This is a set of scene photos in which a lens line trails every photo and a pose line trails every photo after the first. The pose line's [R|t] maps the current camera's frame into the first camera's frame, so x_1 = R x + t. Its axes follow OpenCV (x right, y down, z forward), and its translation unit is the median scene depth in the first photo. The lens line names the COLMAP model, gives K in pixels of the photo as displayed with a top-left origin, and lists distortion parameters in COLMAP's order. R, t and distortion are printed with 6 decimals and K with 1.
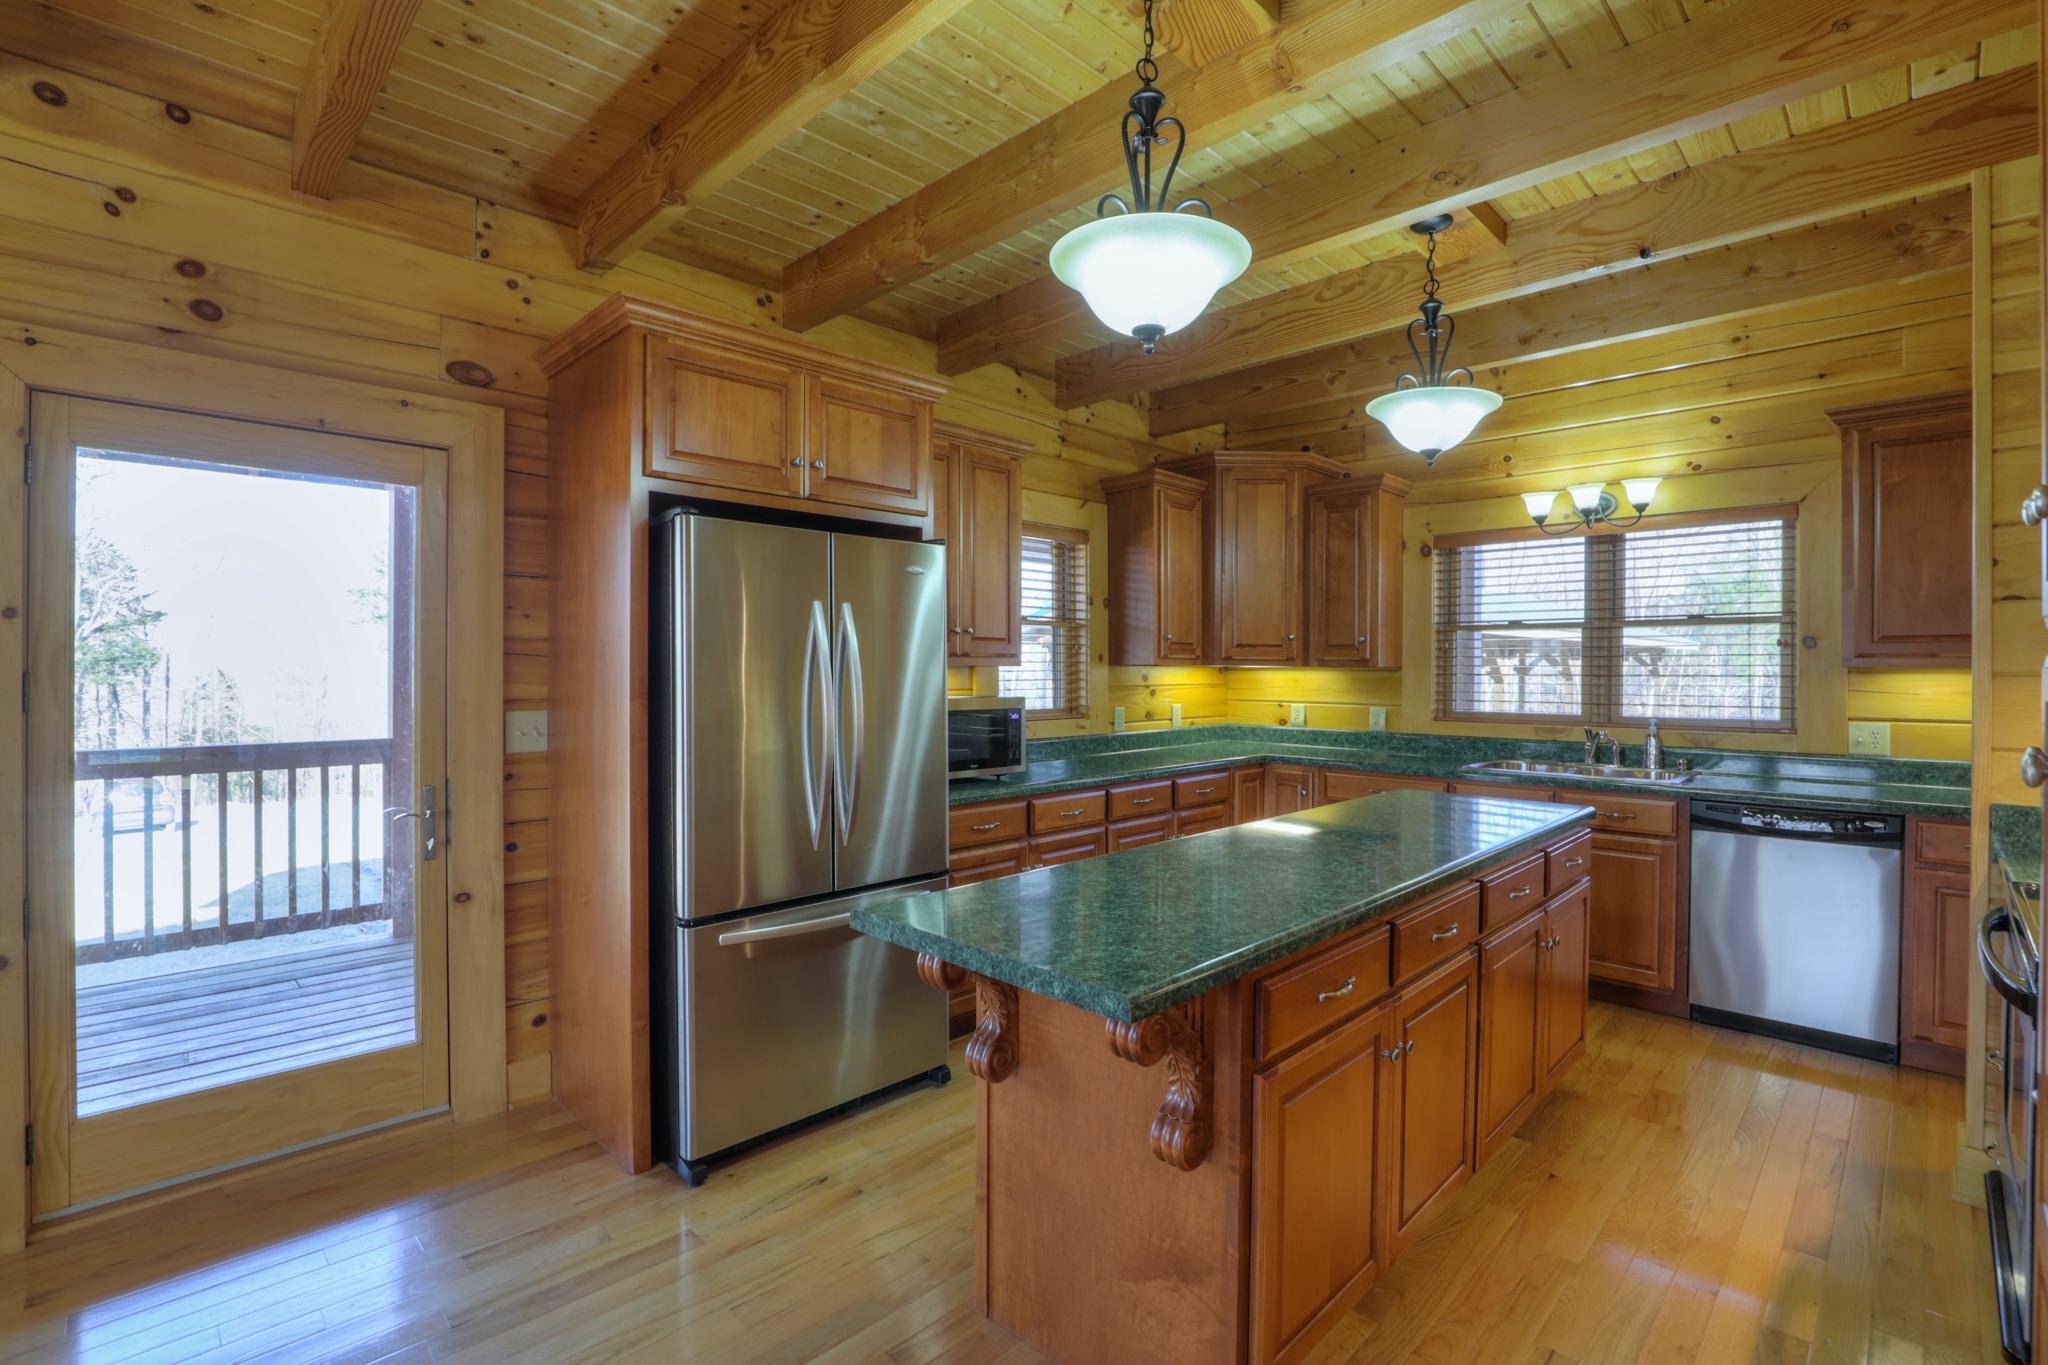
lens RADIAL K [[937.4, 0, 1019.5], [0, 937.4, 673.6], [0, 0, 1]] dist [-0.034210, 0.006720]
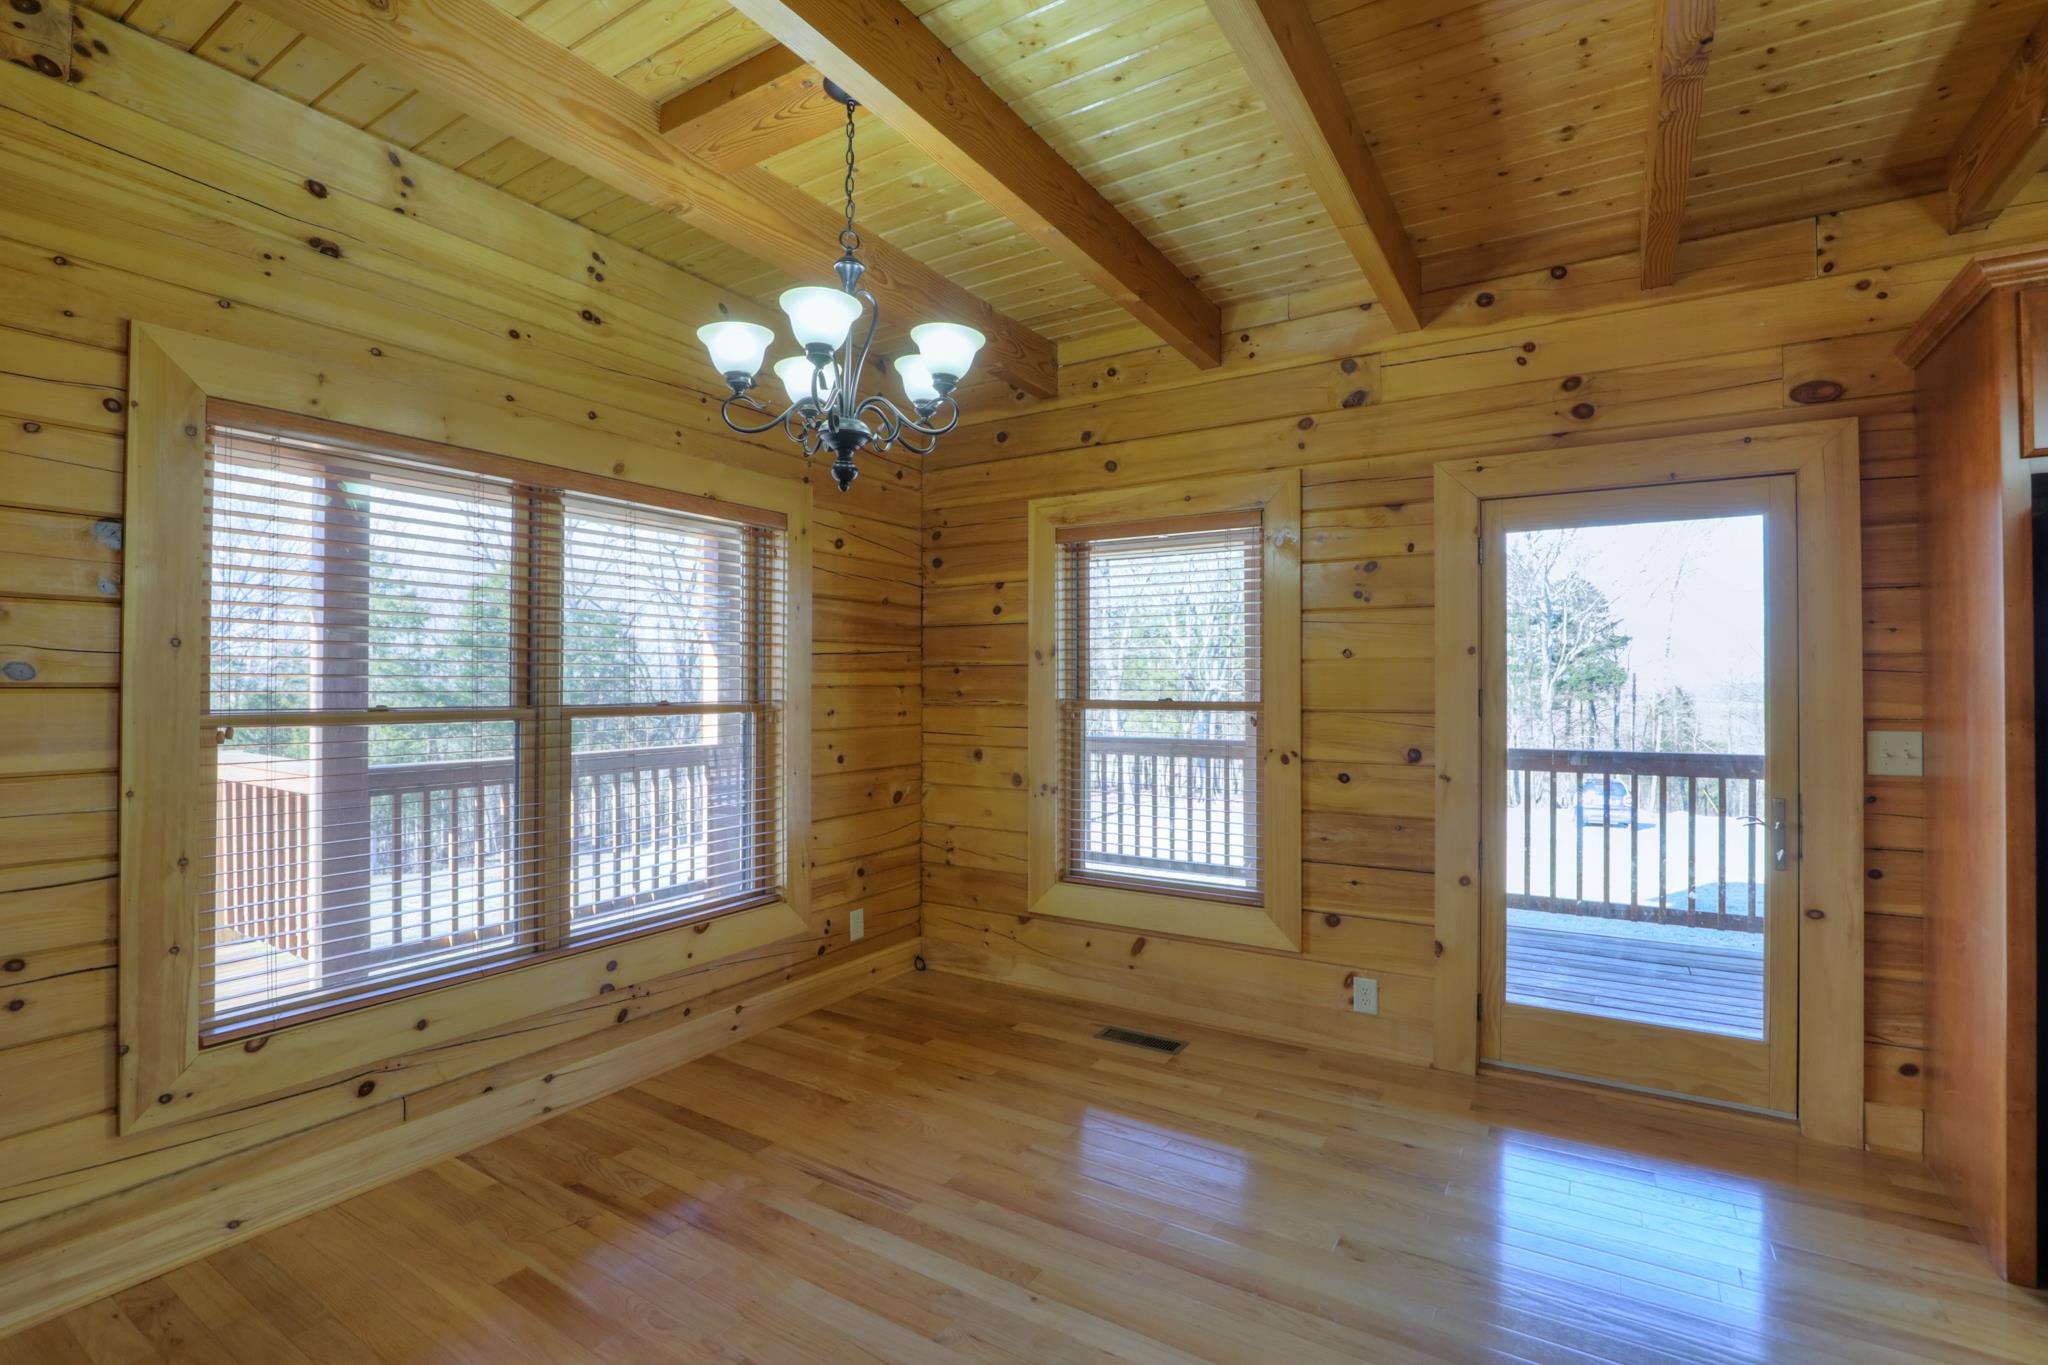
lens RADIAL K [[937.4, 0, 1012.0], [0, 937.4, 685.0], [0, 0, 1]] dist [-0.034210, 0.006720]
pose [[0.225063, -0.005789, -0.974327, 0.164940], [-0.000822, 0.999981, -0.006132, 0.000108], [0.974344, 0.002181, 0.225053, -0.070132]]
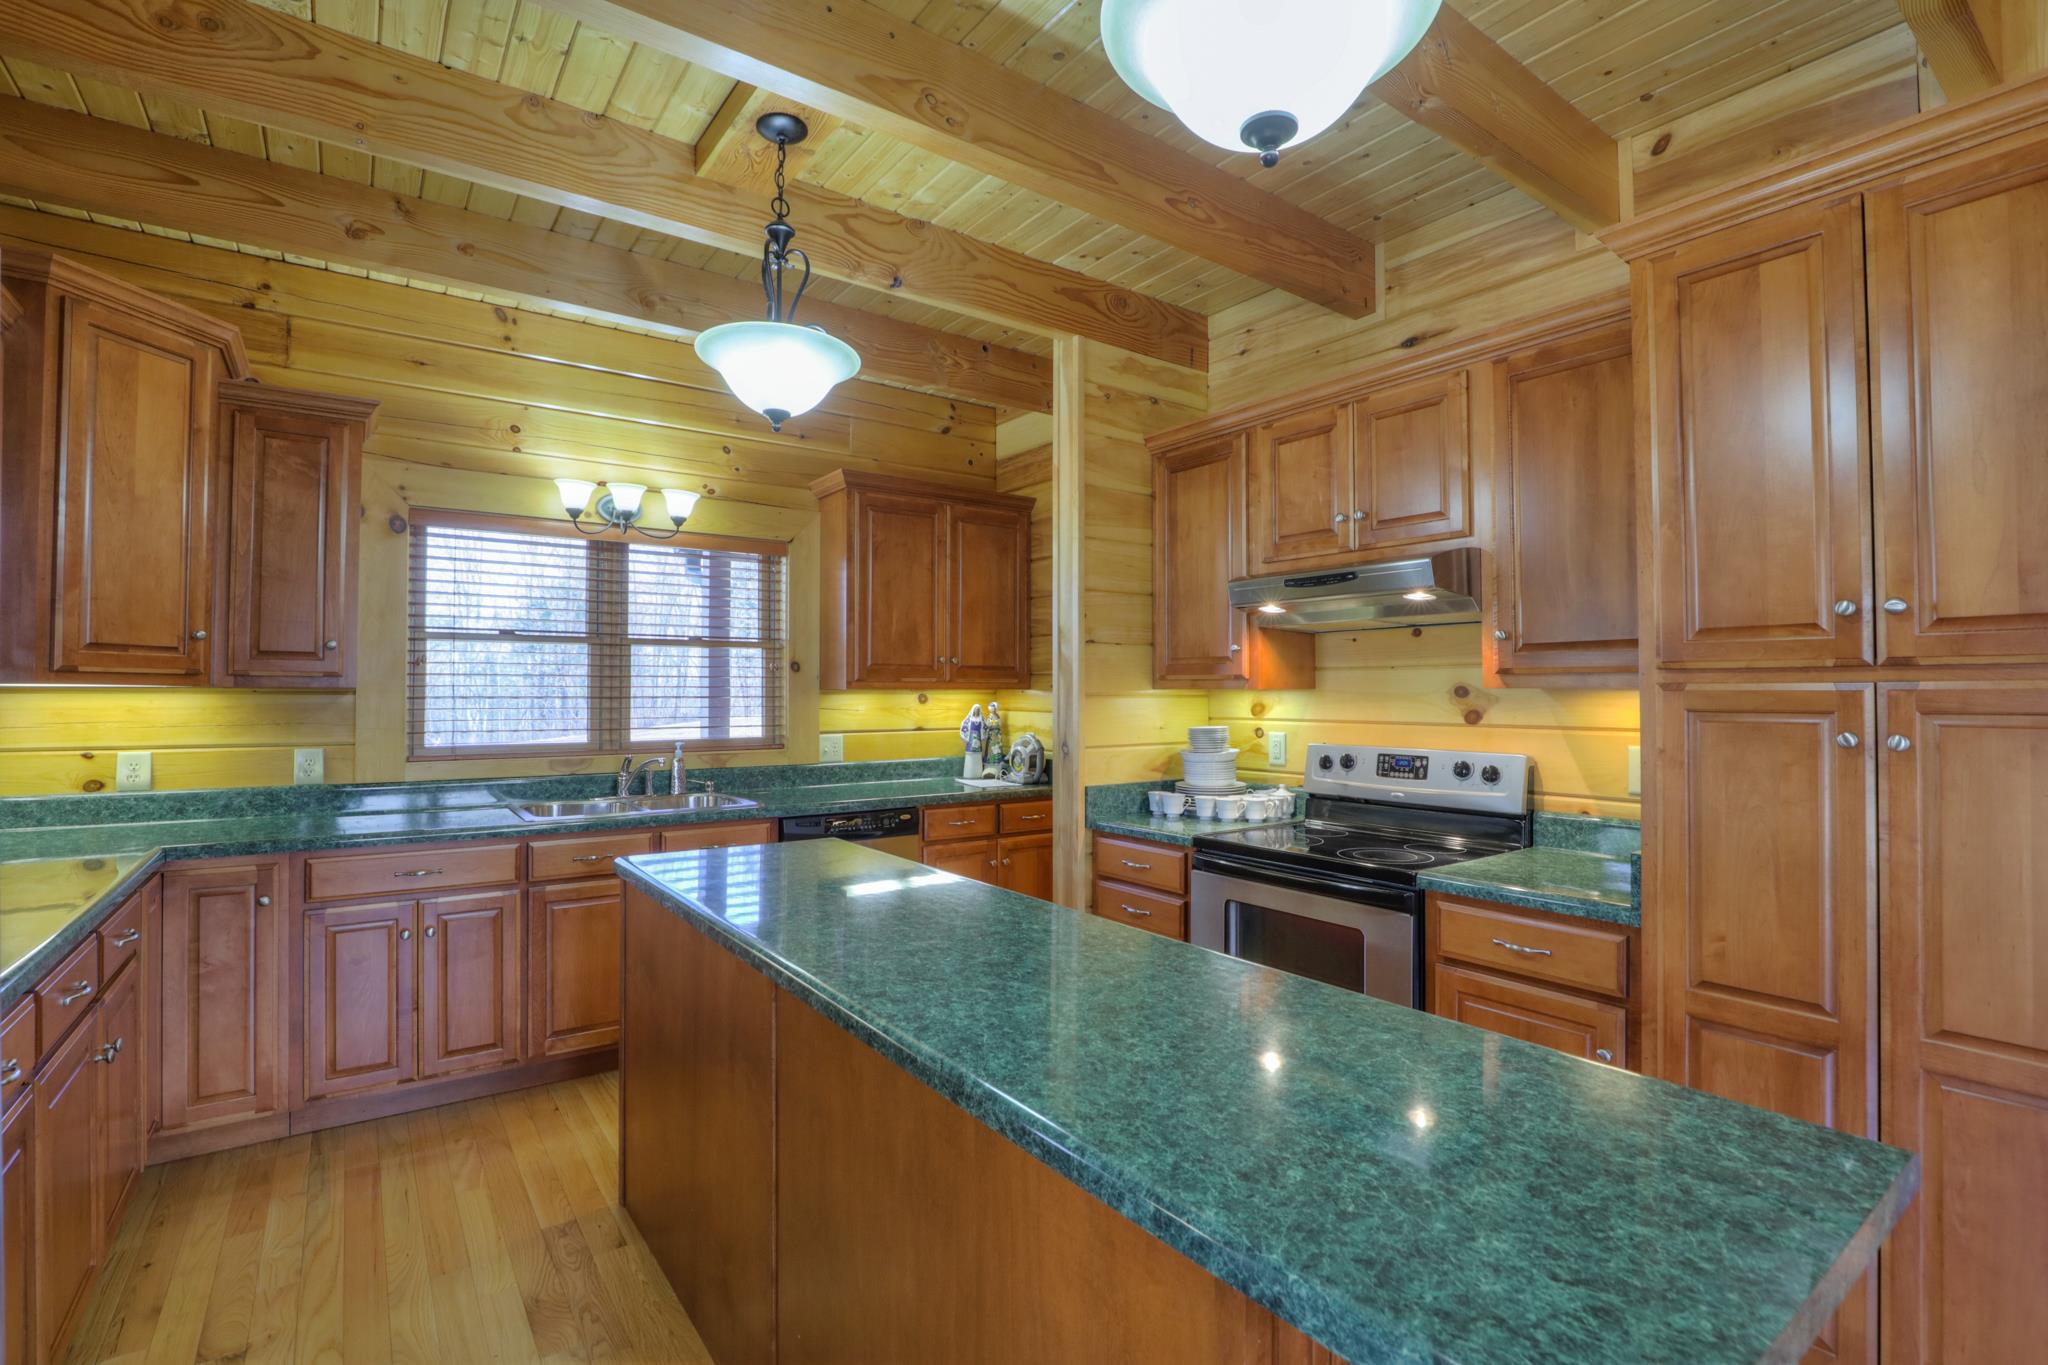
lens RADIAL K [[937.4, 0, 1019.2], [0, 937.4, 674.3], [0, 0, 1]] dist [-0.034210, 0.006720]
pose [[0.162018, 0.015511, 0.986666, -0.410078], [0.004237, 0.999856, -0.016414, -0.007774], [-0.986779, 0.006840, 0.161929, 0.934377]]
